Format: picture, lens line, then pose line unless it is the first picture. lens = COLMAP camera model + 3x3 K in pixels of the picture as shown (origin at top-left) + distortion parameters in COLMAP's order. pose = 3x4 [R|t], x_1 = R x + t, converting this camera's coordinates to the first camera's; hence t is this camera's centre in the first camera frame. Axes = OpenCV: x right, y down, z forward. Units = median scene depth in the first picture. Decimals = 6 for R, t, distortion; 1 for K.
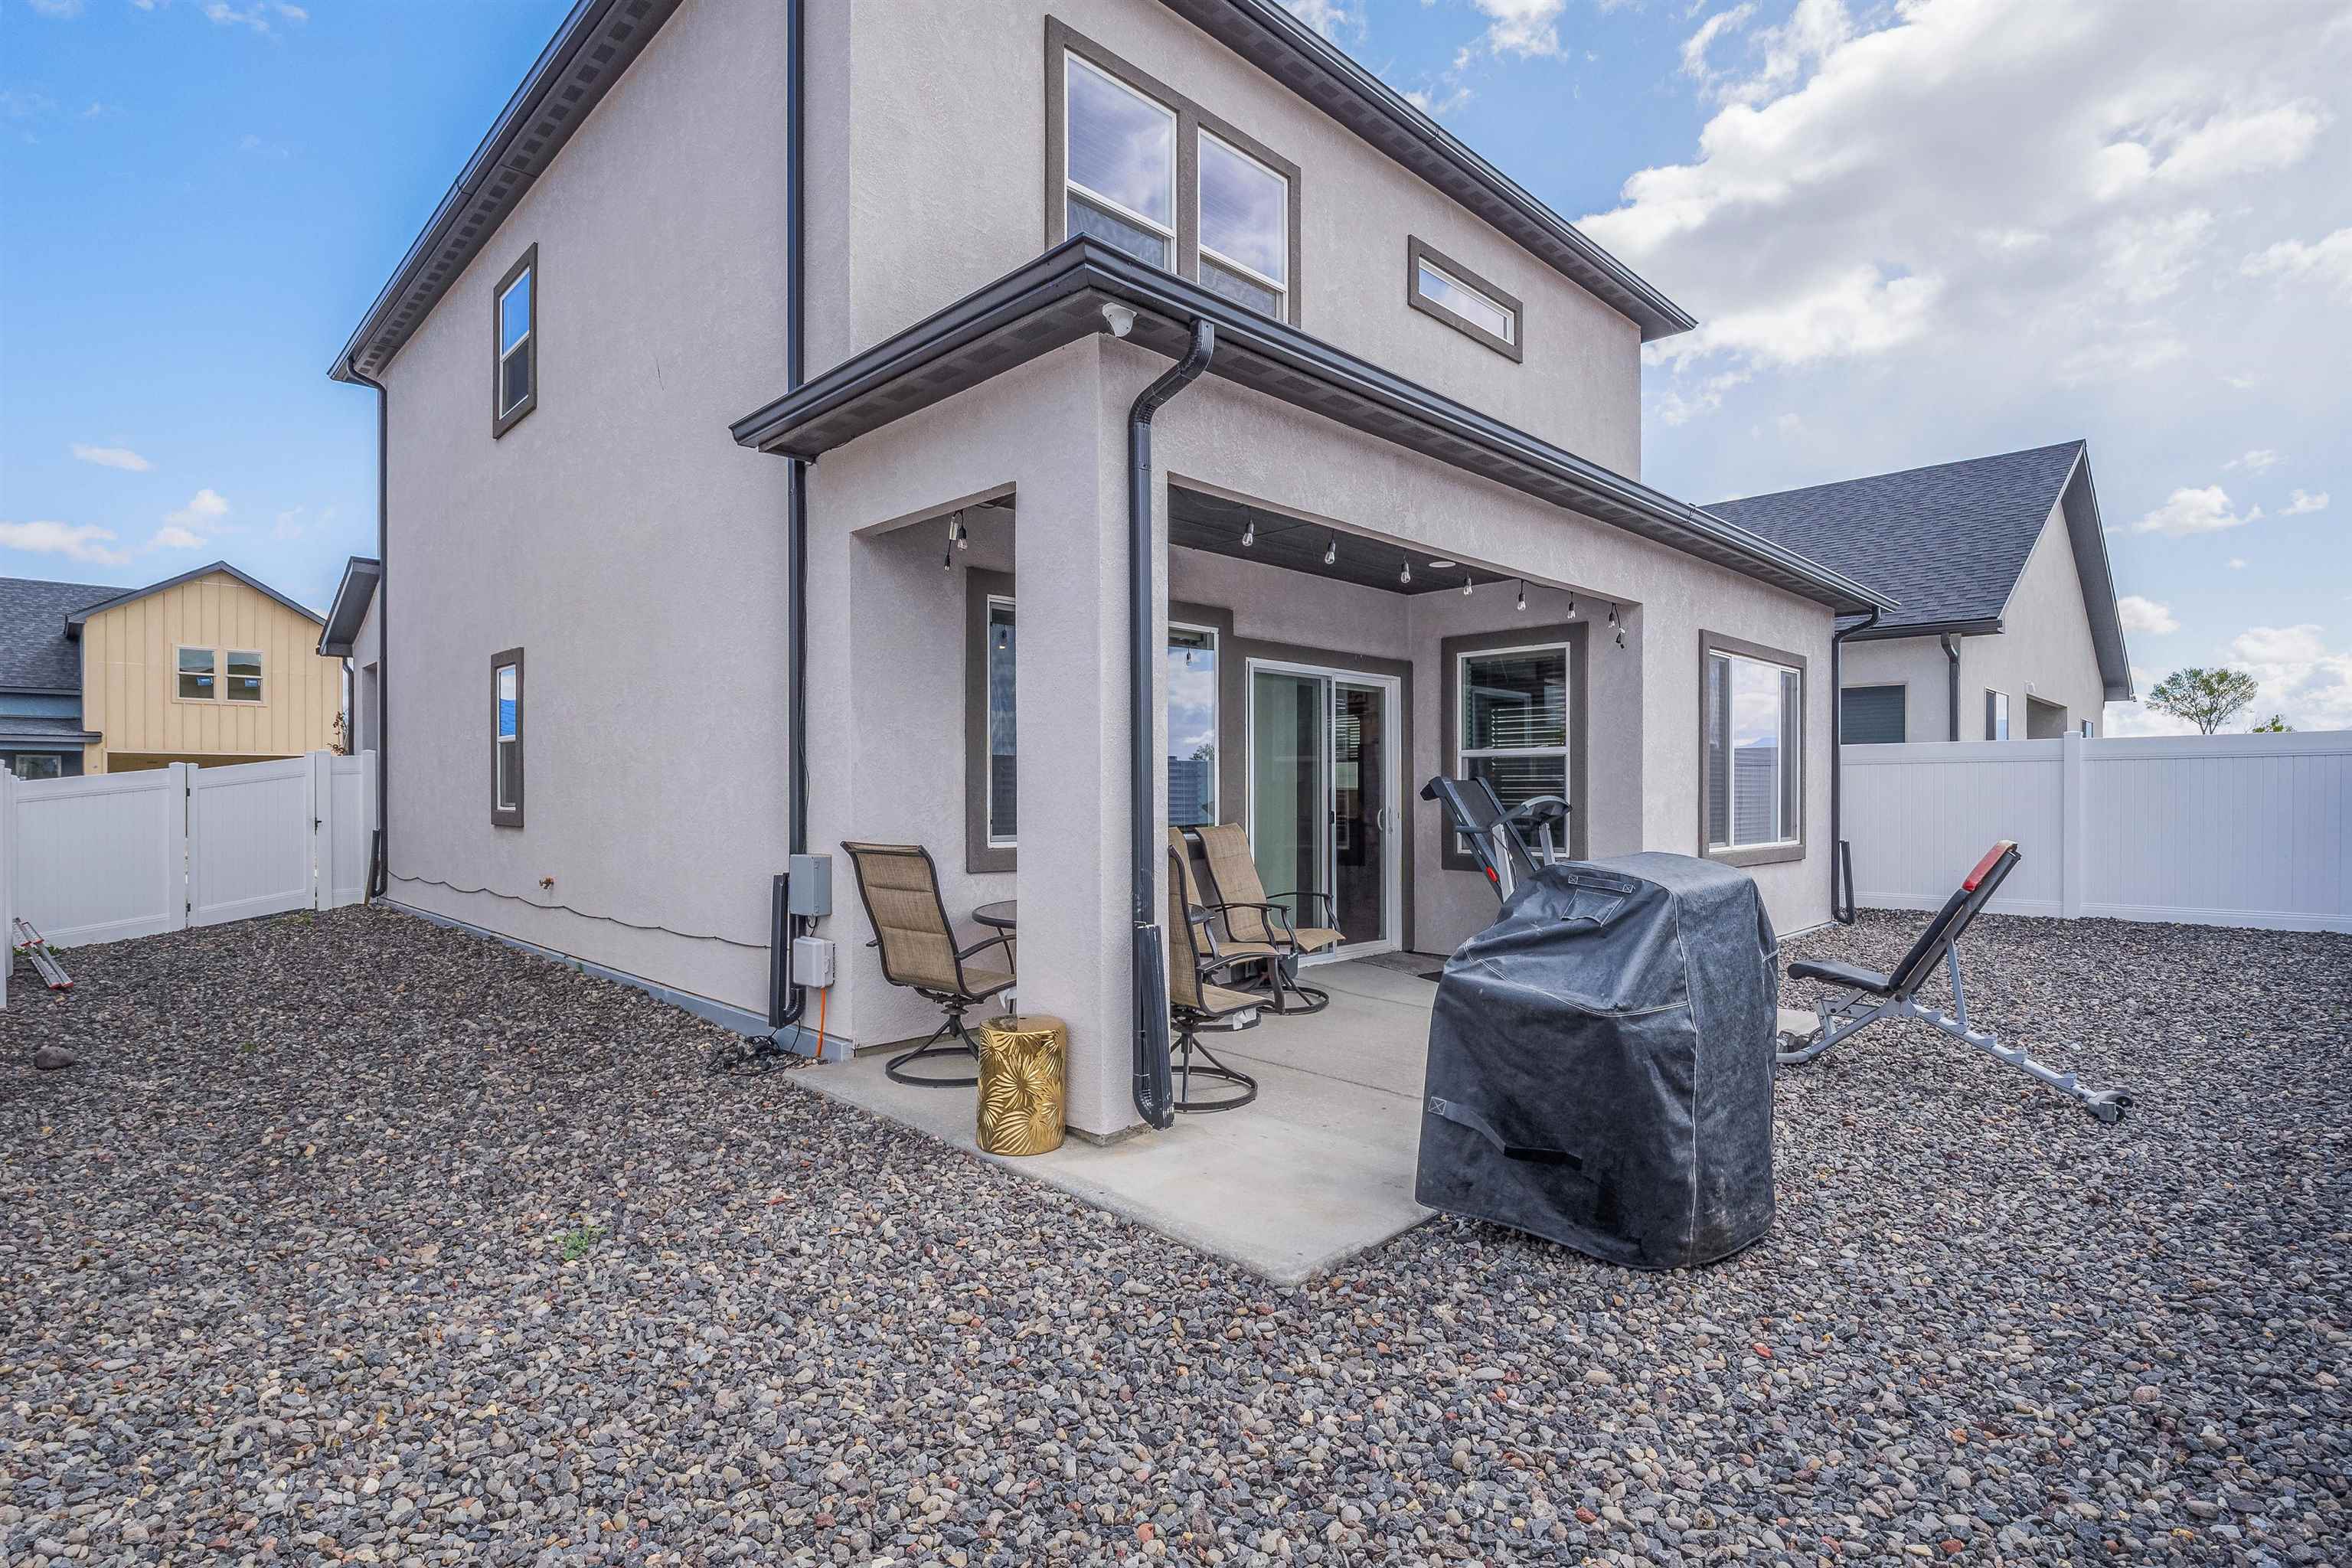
lens RADIAL K [[1118.9, 0, 1163.7], [0, 1118.9, 776.5], [0, 0, 1]] dist [-0.001549, -0.001427]
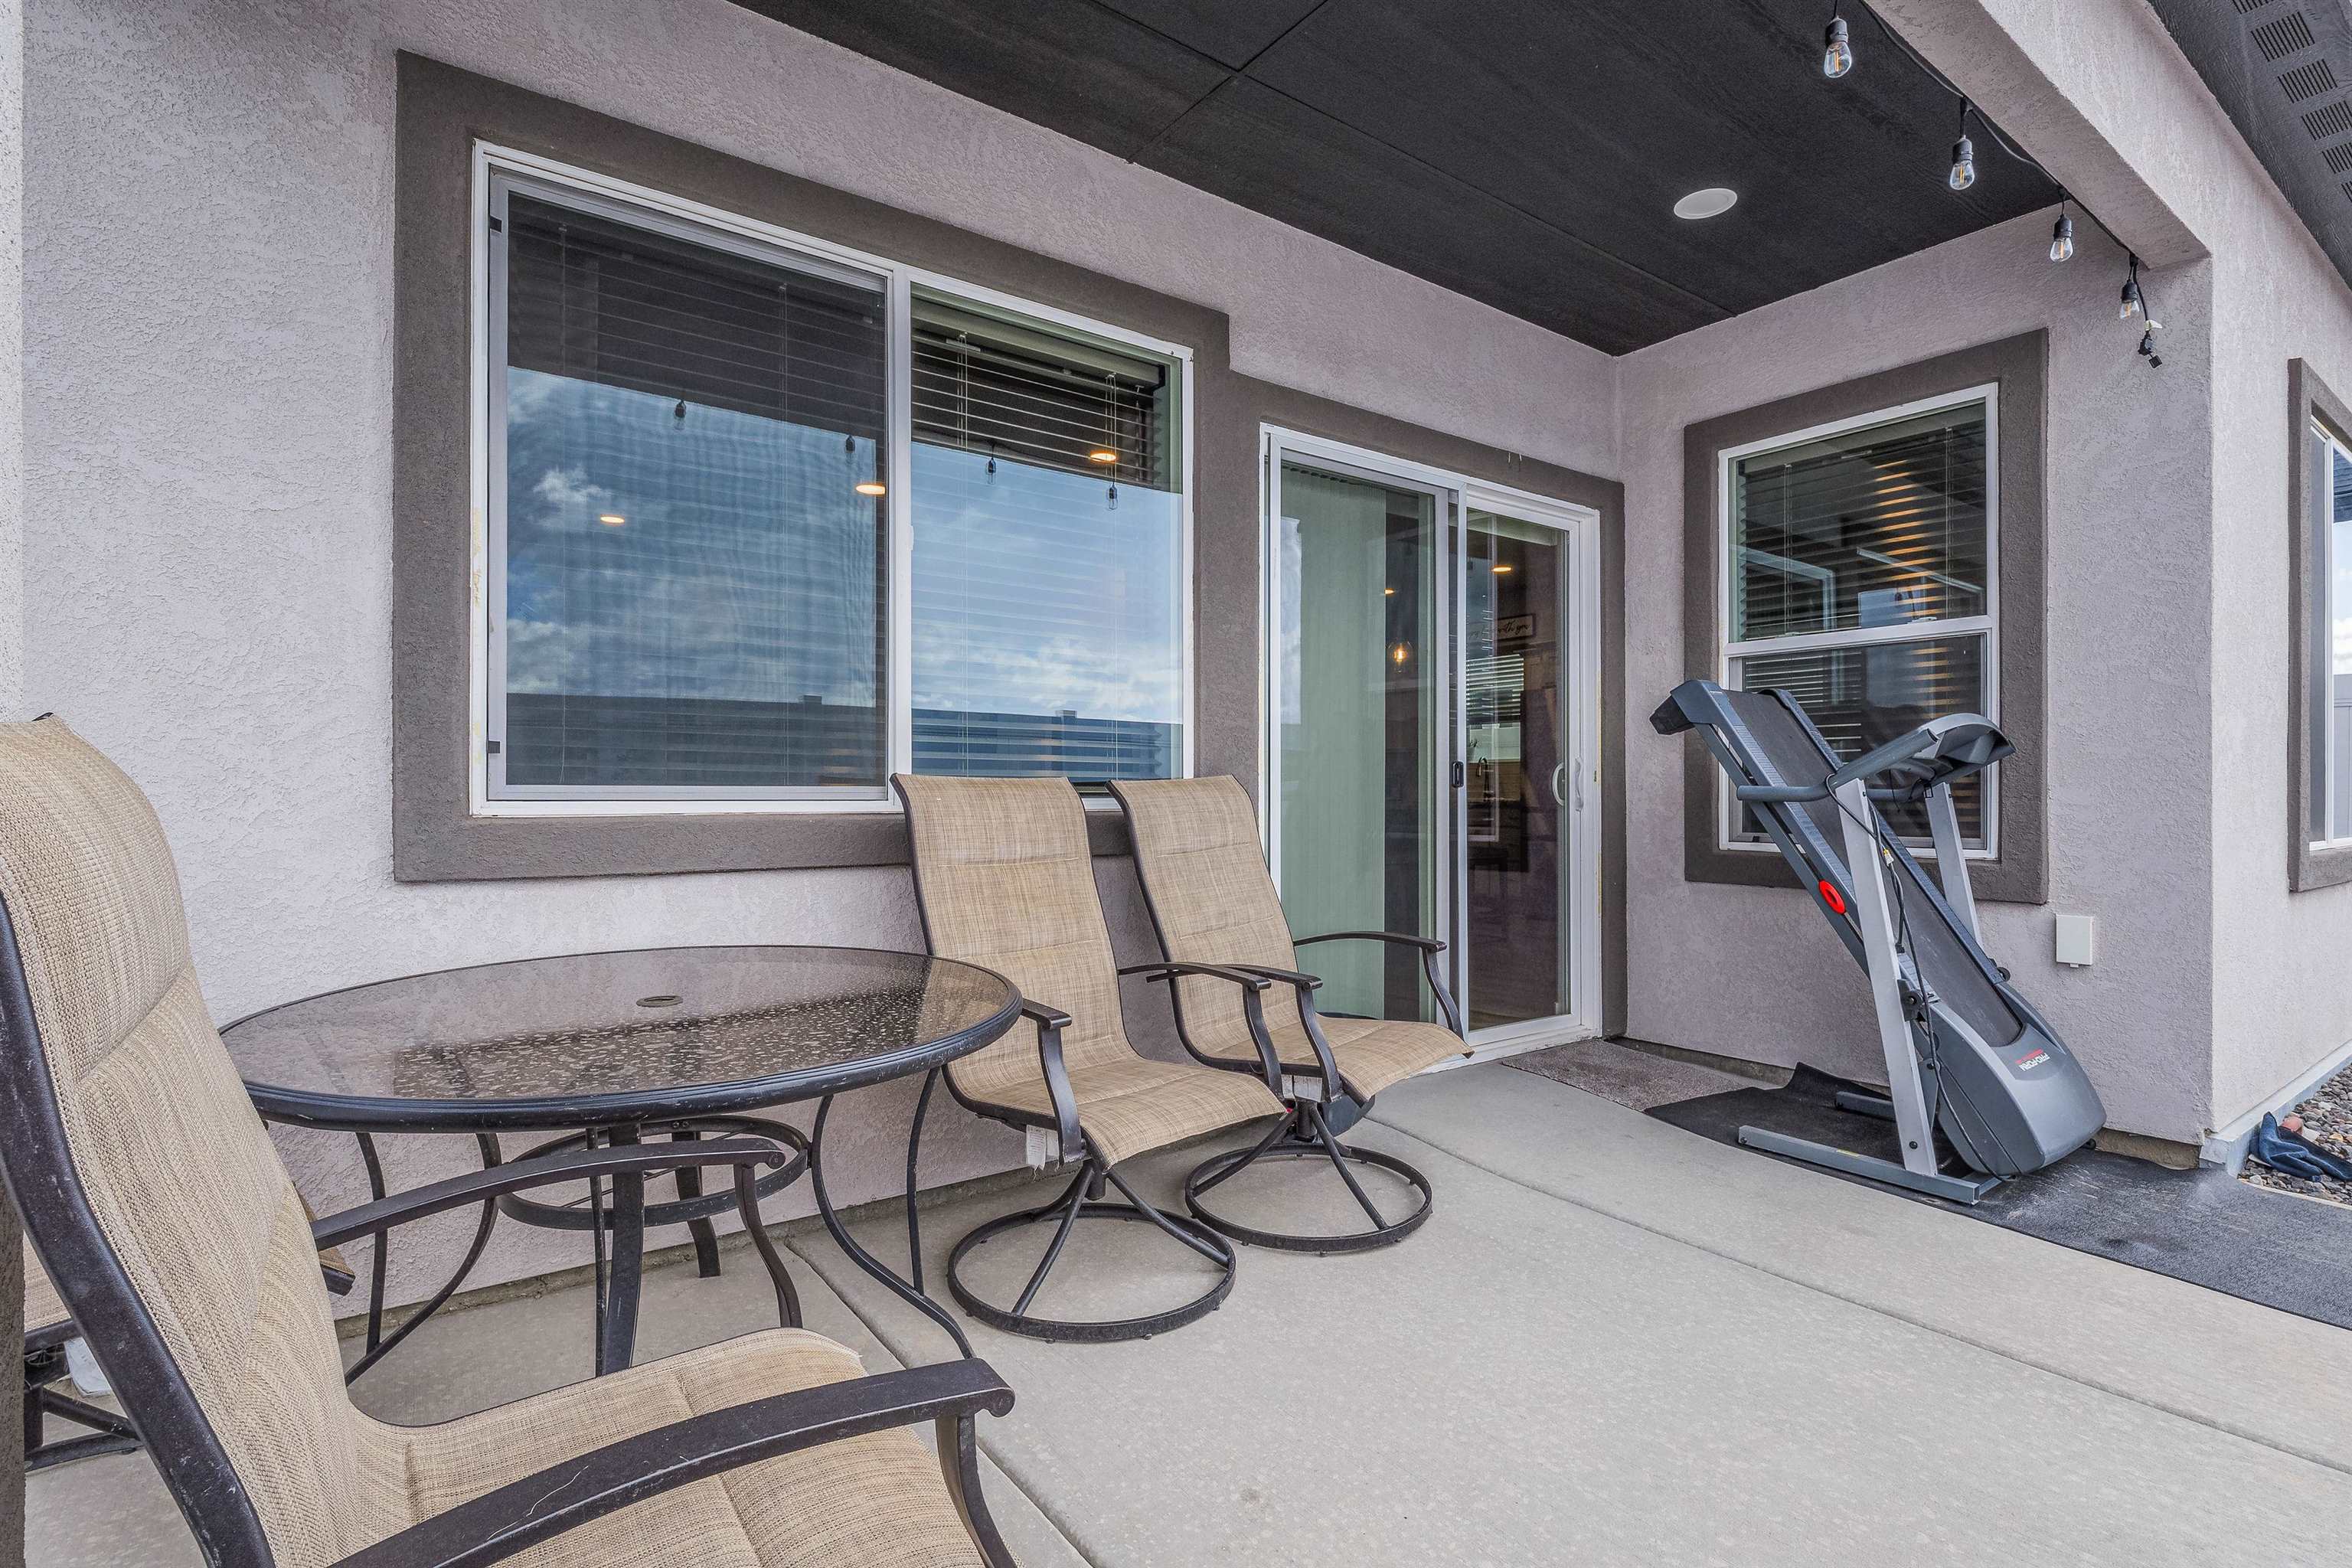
lens RADIAL K [[1118.9, 0, 1163.7], [0, 1118.9, 776.5], [0, 0, 1]] dist [-0.001549, -0.001427]
pose [[0.989743, -0.000981, -0.142854, 0.092202], [0.000749, 0.999998, -0.001677, 0.038037], [0.142855, 0.001553, 0.989742, 0.491435]]
